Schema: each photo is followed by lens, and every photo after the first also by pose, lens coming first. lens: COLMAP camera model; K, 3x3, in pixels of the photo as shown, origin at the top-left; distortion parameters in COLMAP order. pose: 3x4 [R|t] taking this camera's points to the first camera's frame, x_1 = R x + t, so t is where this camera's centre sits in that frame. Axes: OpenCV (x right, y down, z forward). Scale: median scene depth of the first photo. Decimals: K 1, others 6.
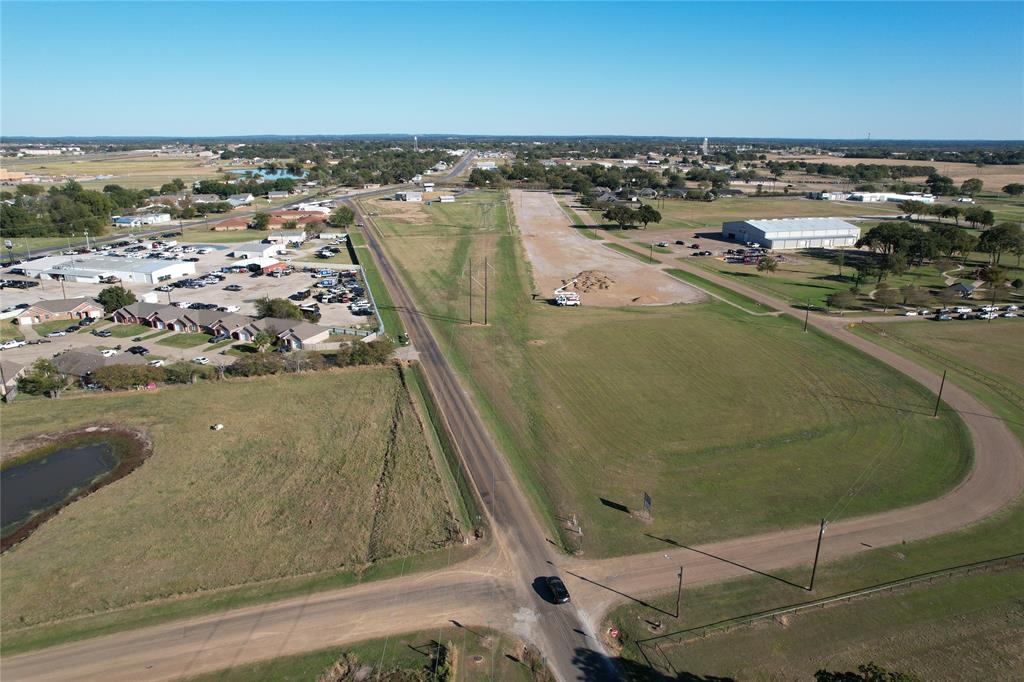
lens RADIAL K [[658.2, 0, 512.0], [0, 658.2, 341.0], [0, 0, 1]] dist [-0.071825, 0.070753]
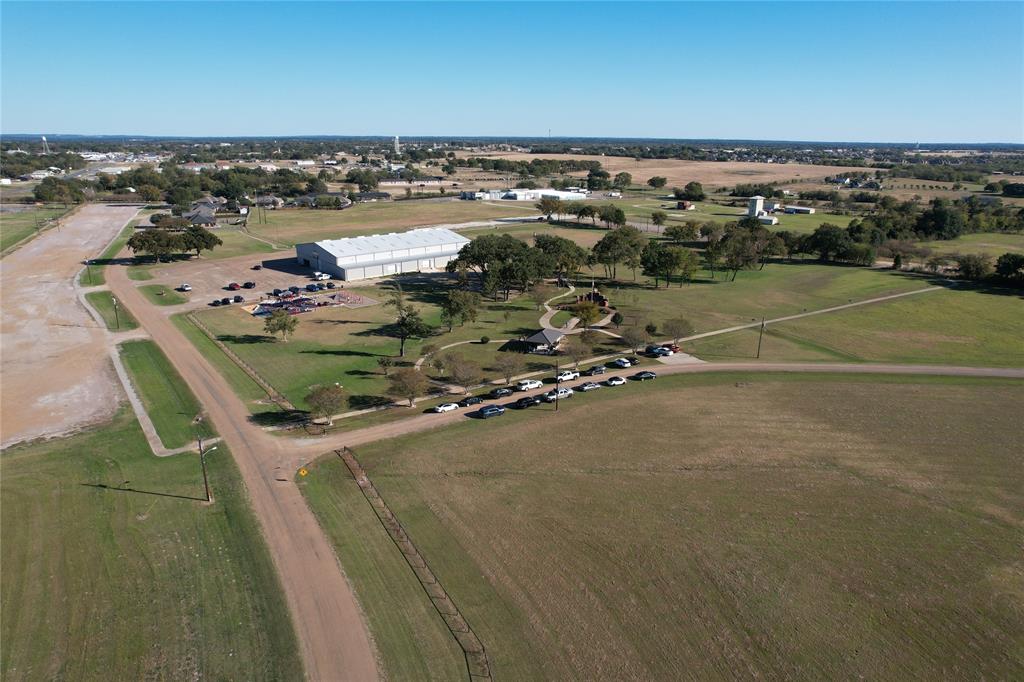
lens RADIAL K [[658.2, 0, 512.0], [0, 658.2, 341.0], [0, 0, 1]] dist [-0.071825, 0.070753]
pose [[0.918426, -0.117434, 0.377759, 0.273159], [0.117510, 0.992807, 0.022939, -0.067094], [-0.377736, 0.023322, 0.925620, 0.251536]]
